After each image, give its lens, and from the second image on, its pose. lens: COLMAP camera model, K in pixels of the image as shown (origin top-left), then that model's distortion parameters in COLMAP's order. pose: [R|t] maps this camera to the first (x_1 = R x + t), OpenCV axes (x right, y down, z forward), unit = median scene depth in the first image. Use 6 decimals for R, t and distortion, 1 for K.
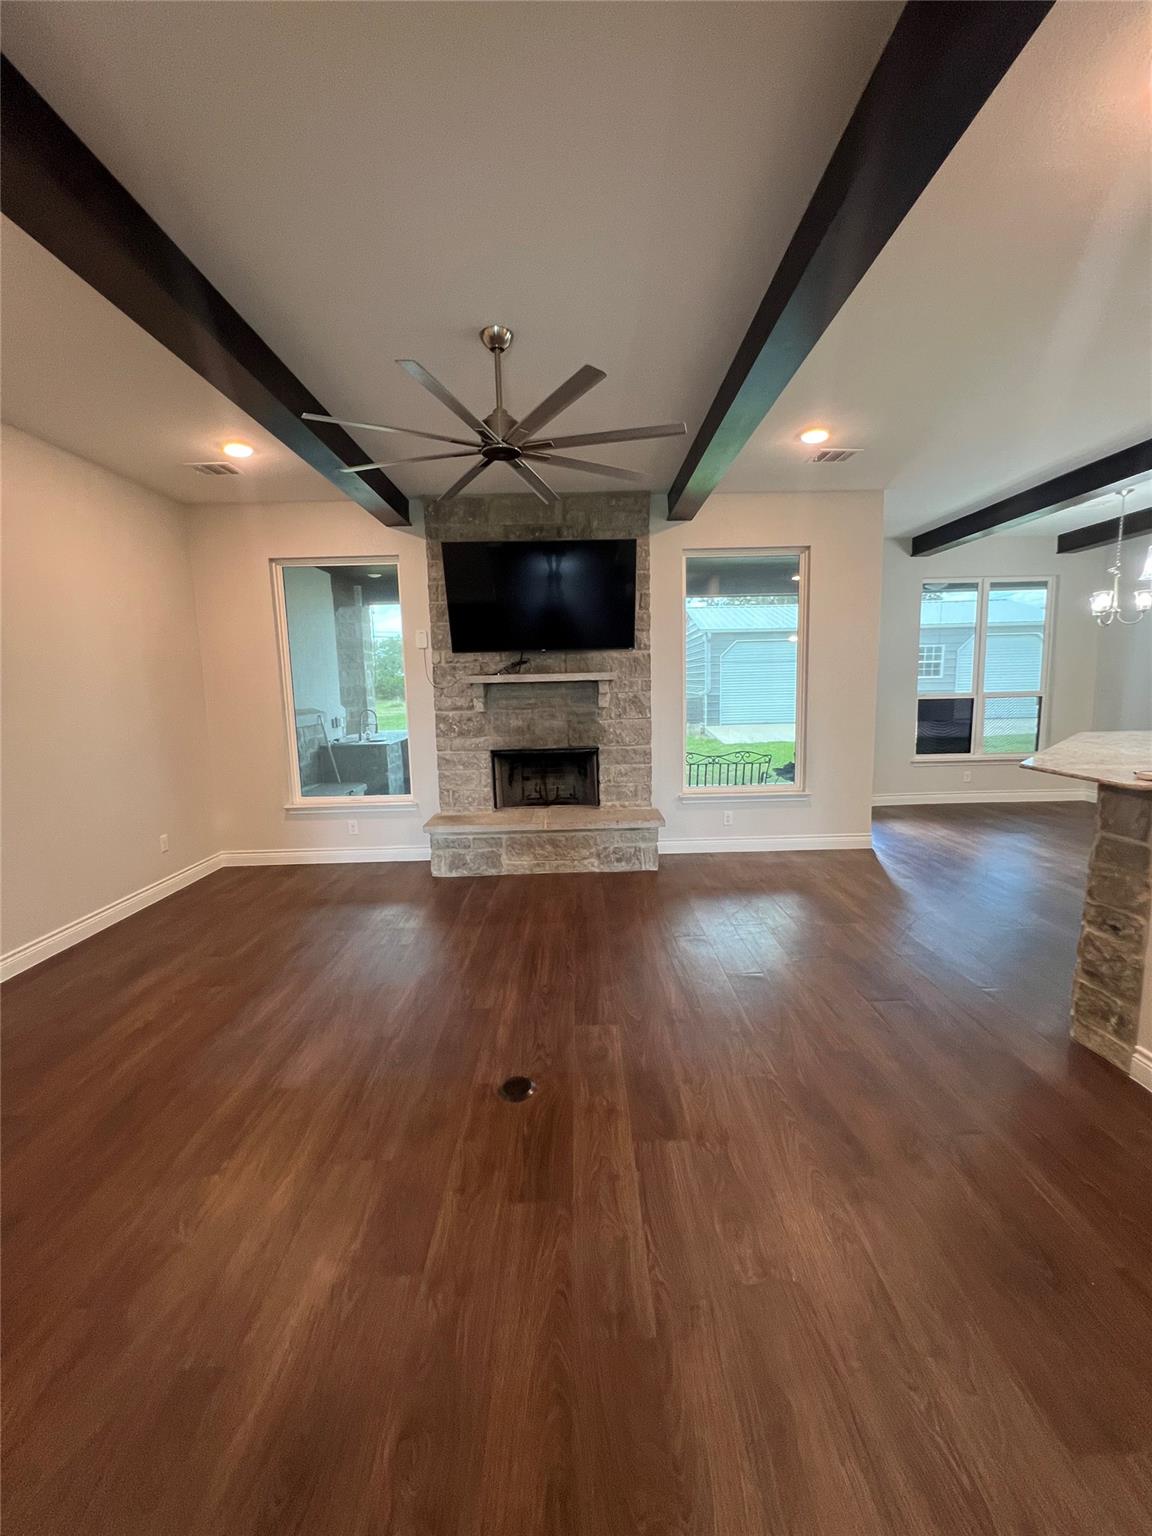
lens RADIAL K [[613.3, 0, 580.2], [0, 613.3, 764.7], [0, 0, 1]] dist [-0.000928, 0.000610]
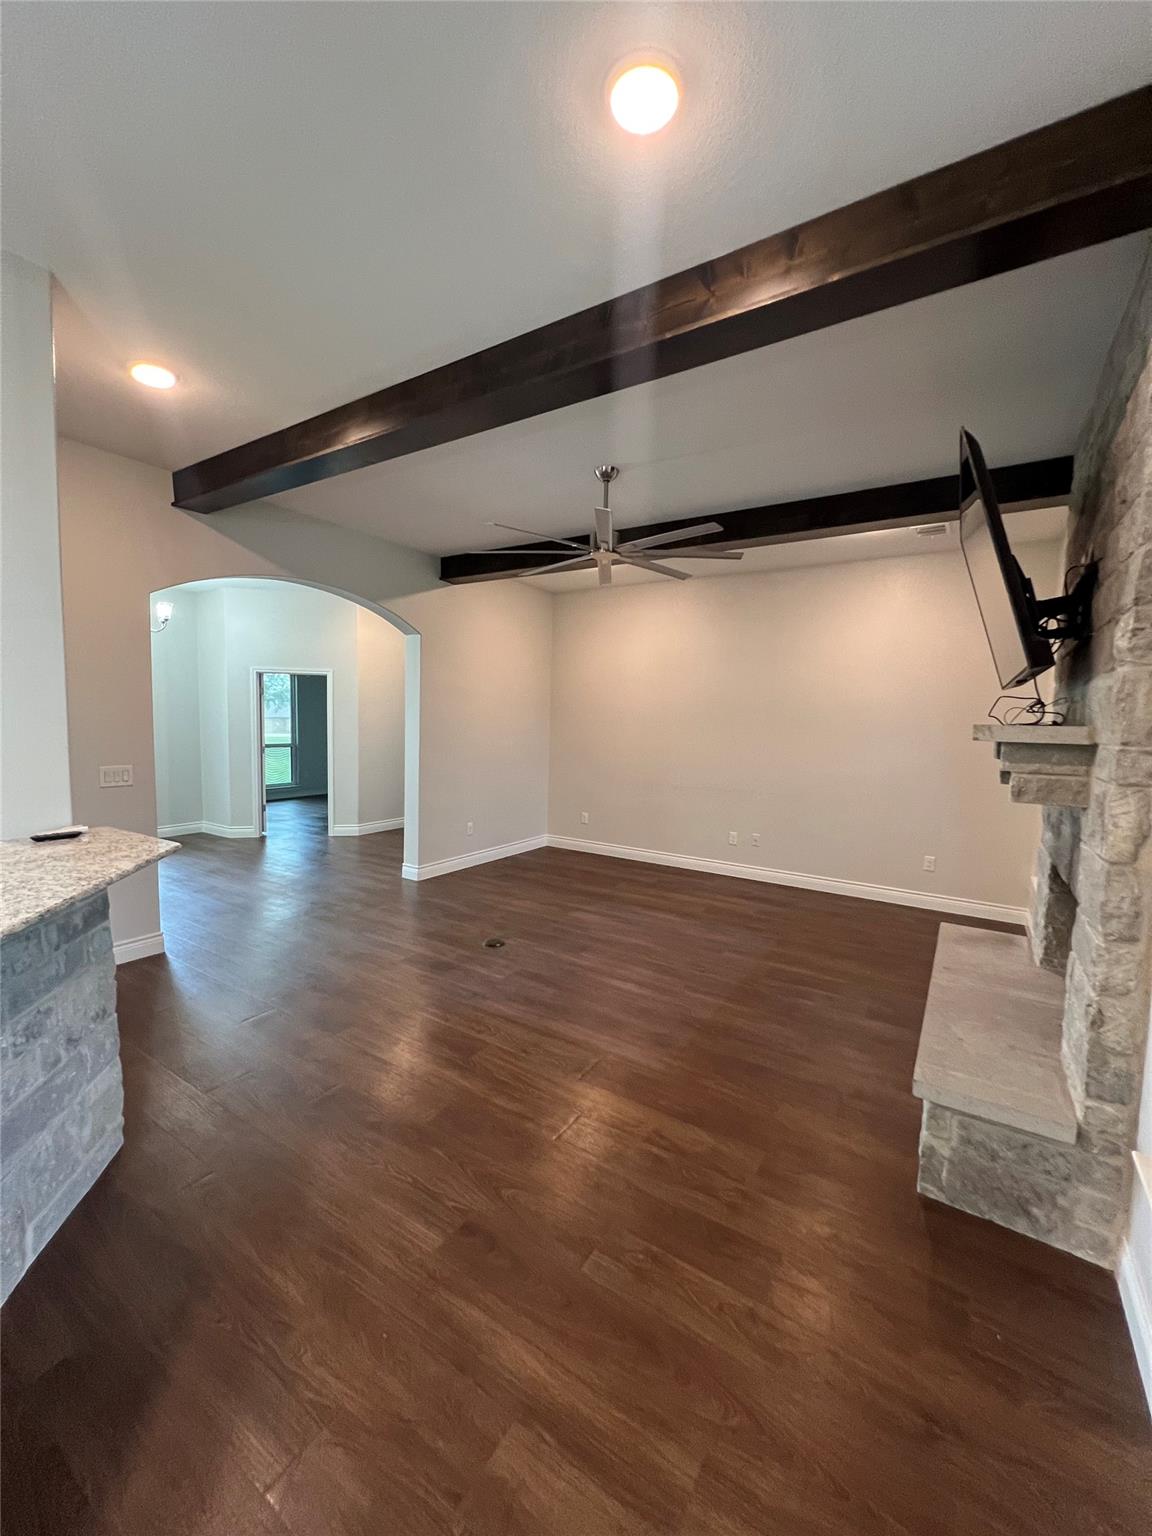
lens RADIAL K [[613.3, 0, 580.2], [0, 613.3, 764.7], [0, 0, 1]] dist [-0.000928, 0.000610]
pose [[-0.550944, 0.077424, -0.830943, 0.567316], [-0.120847, 0.977791, 0.171232, -0.155559], [0.825746, 0.194757, -0.529352, 0.951868]]
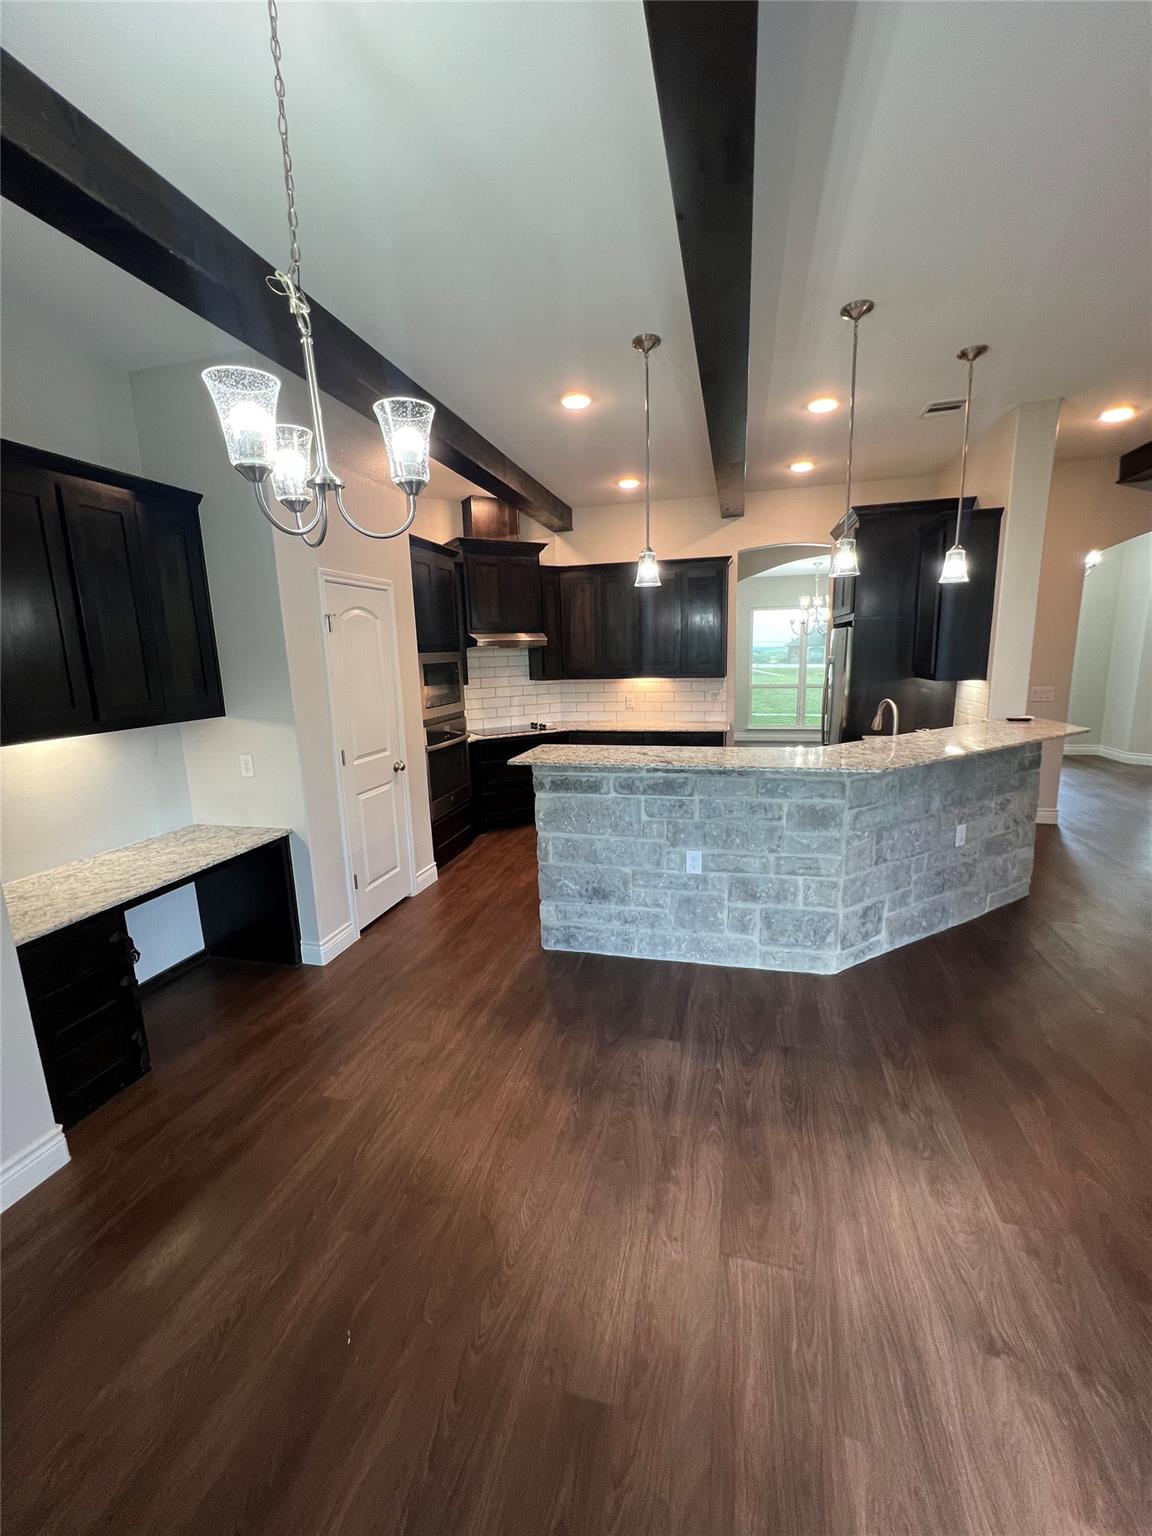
lens RADIAL K [[613.3, 0, 580.2], [0, 613.3, 764.7], [0, 0, 1]] dist [-0.000928, 0.000610]
pose [[-0.962371, 0.000285, 0.271740, 0.744222], [0.086462, 0.948351, 0.305211, -0.224375], [-0.257618, 0.317222, -0.912690, 1.316633]]
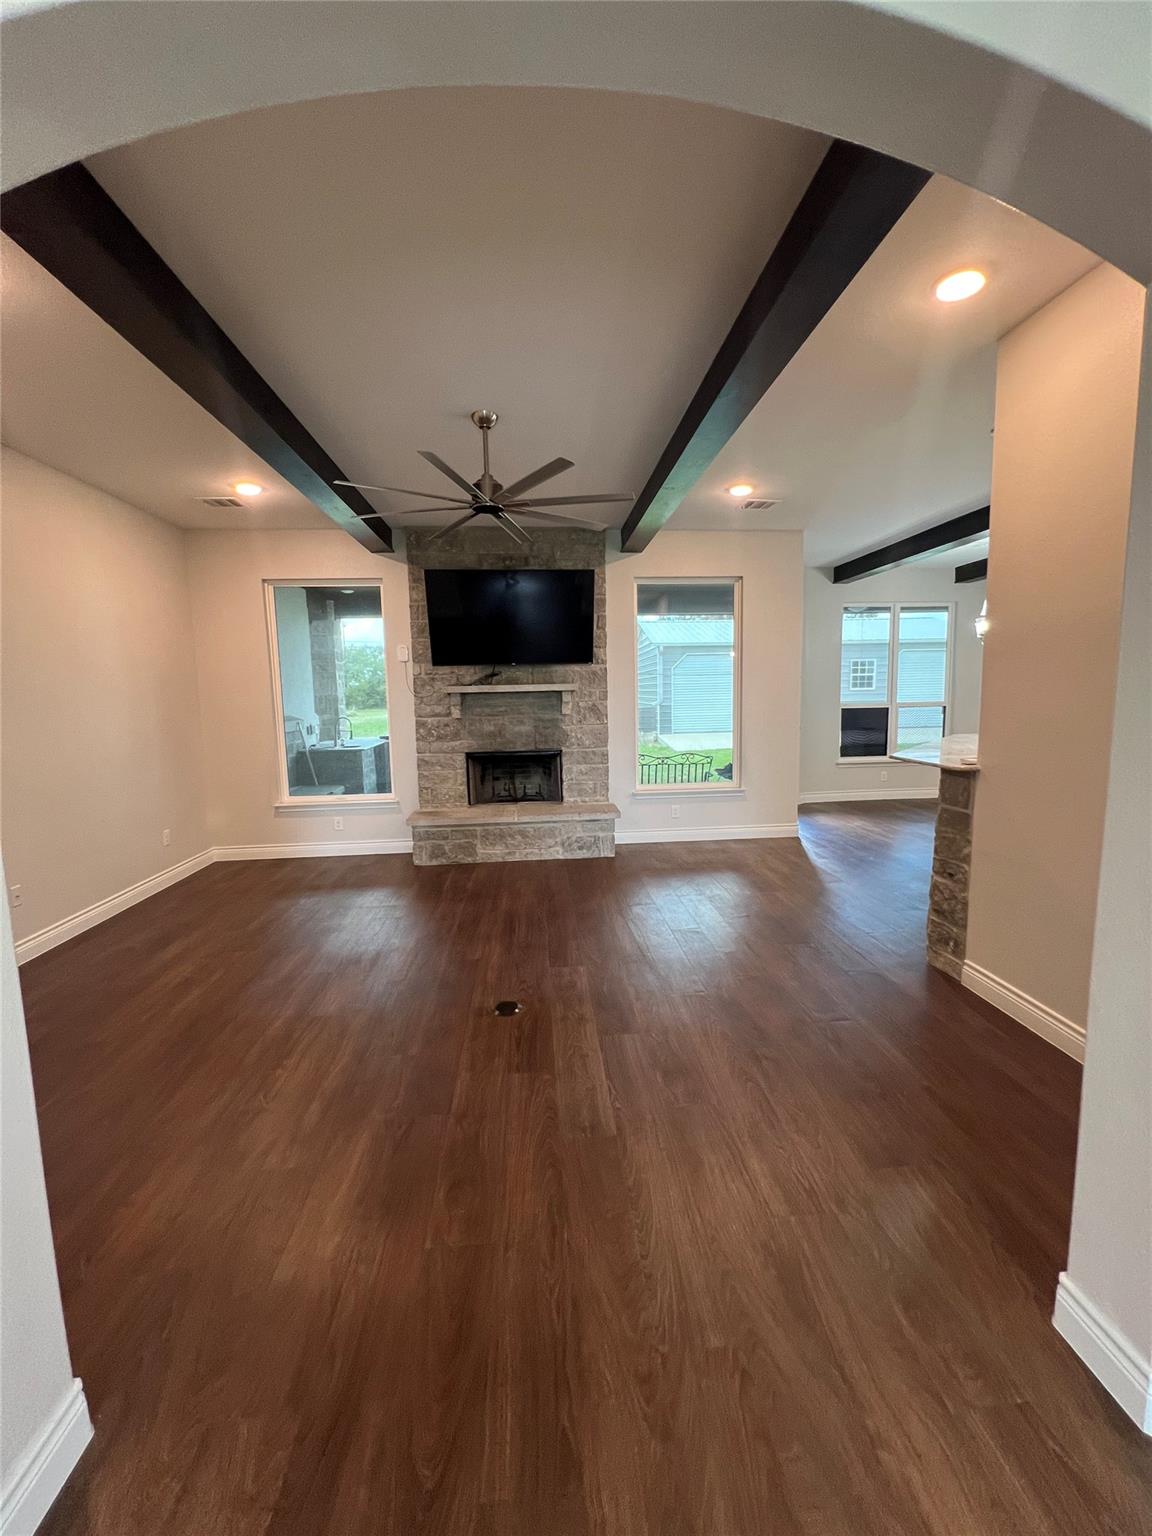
lens RADIAL K [[613.3, 0, 580.2], [0, 613.3, 764.7], [0, 0, 1]] dist [-0.000928, 0.000610]
pose [[0.997409, -0.004766, 0.071786, -0.018275], [0.005960, 0.999847, -0.016432, 0.018765], [-0.071697, 0.016818, 0.997285, -0.135733]]
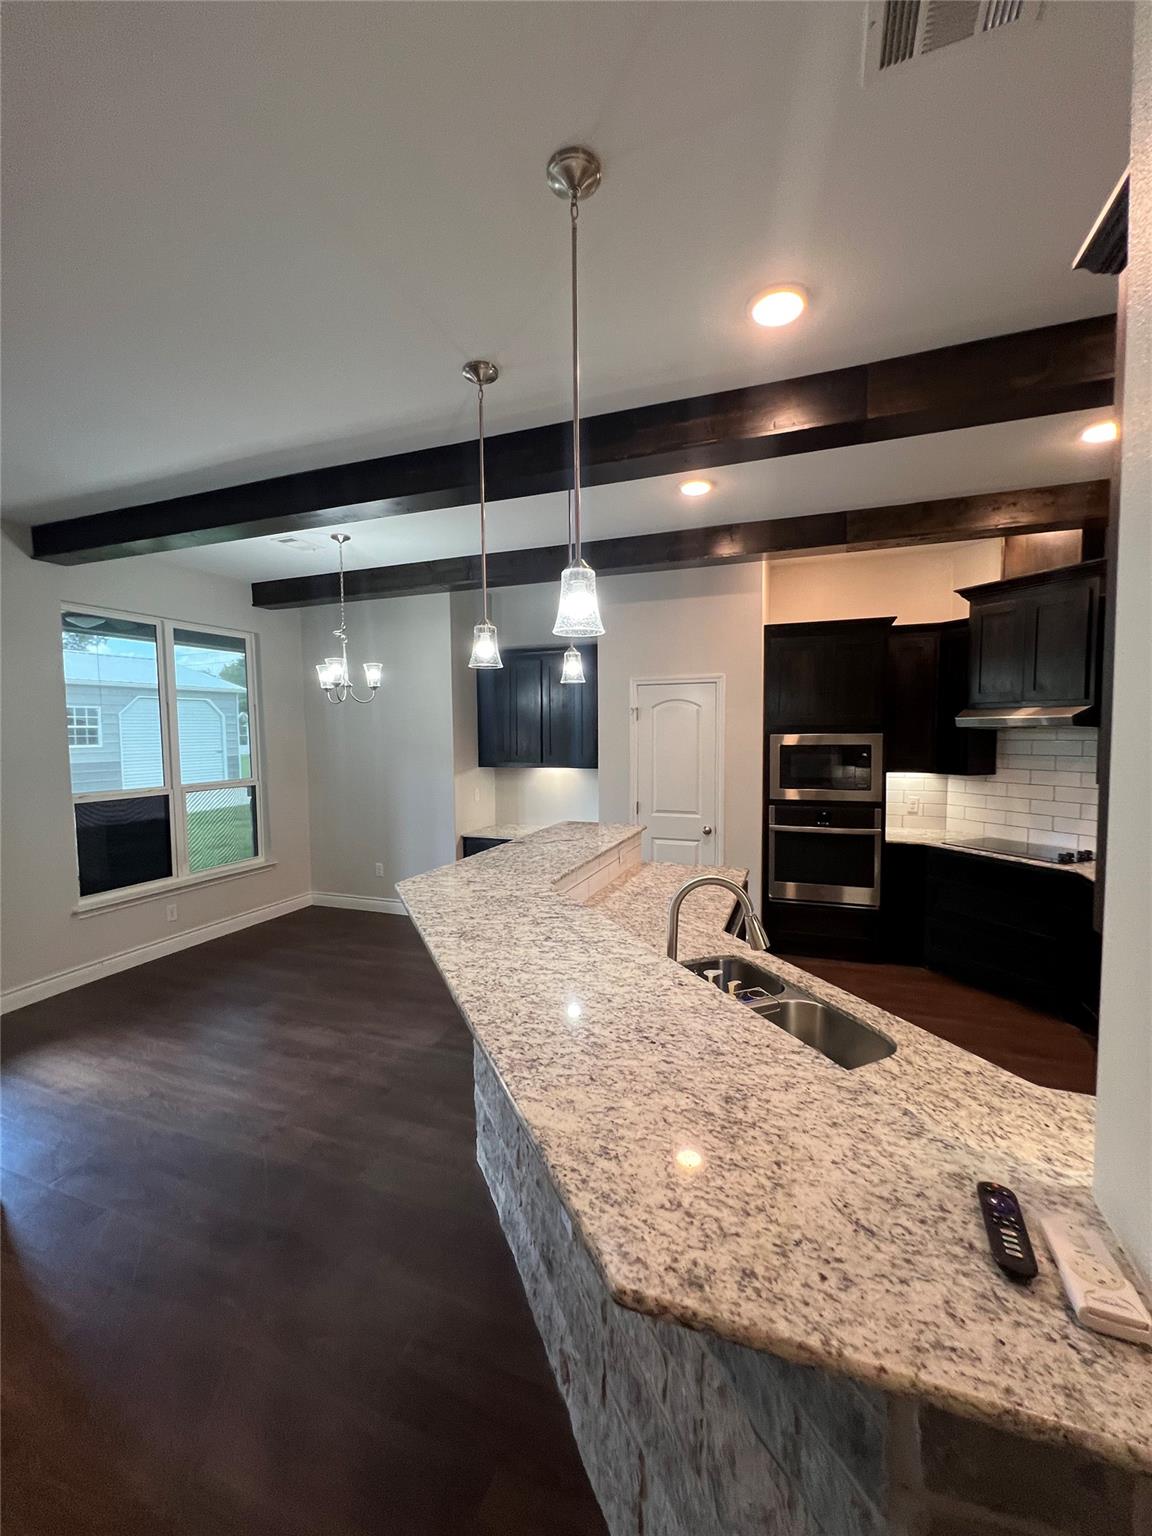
lens RADIAL K [[613.3, 0, 580.2], [0, 613.3, 764.7], [0, 0, 1]] dist [-0.000928, 0.000610]
pose [[0.365936, -0.030940, 0.930126, 0.259511], [0.123515, 0.992220, -0.015588, -0.105893], [-0.922407, 0.120588, 0.366911, 0.471642]]
